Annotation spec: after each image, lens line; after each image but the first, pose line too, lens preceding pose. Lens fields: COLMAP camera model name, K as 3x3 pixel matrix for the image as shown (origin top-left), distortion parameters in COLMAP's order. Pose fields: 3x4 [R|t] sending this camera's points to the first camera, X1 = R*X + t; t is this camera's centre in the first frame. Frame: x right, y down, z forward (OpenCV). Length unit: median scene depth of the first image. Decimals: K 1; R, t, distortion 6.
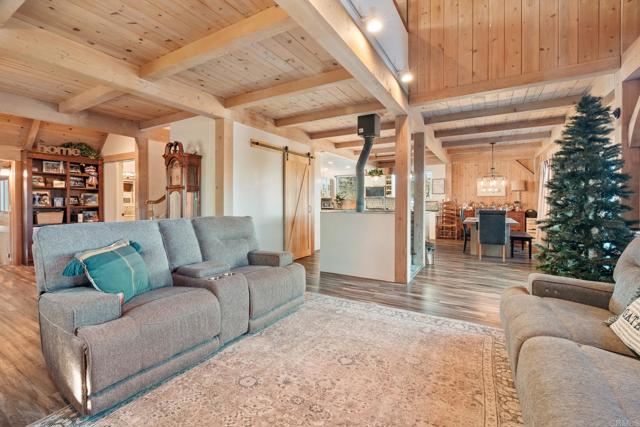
lens RADIAL K [[282.4, 0, 320.7], [0, 282.4, 209.8], [0, 0, 1]] dist [-0.003079, -0.000901]
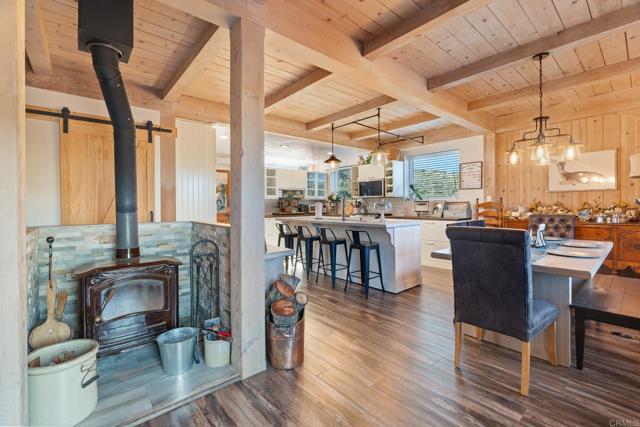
lens RADIAL K [[282.4, 0, 320.7], [0, 282.4, 209.8], [0, 0, 1]] dist [-0.003079, -0.000901]
pose [[0.945436, -0.000646, -0.325807, 0.320622], [-0.001537, 0.999978, -0.006442, -0.011022], [0.325804, 0.006591, 0.945415, 0.373382]]
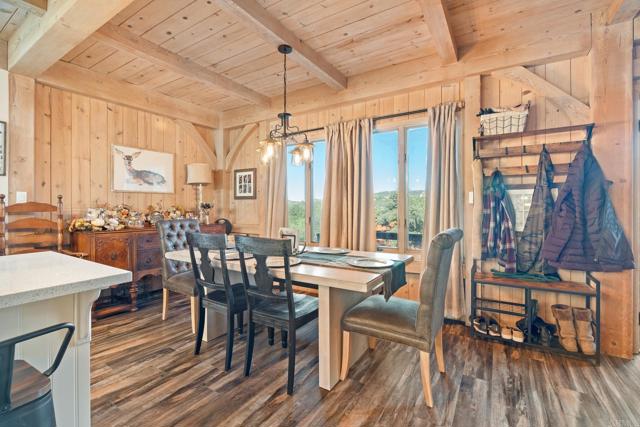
lens RADIAL K [[282.4, 0, 320.7], [0, 282.4, 209.8], [0, 0, 1]] dist [-0.003079, -0.000901]
pose [[0.031667, -0.008170, 0.999465, 0.169243], [0.023299, 0.999701, 0.007434, -0.017670], [-0.999227, 0.023052, 0.031848, 0.678128]]
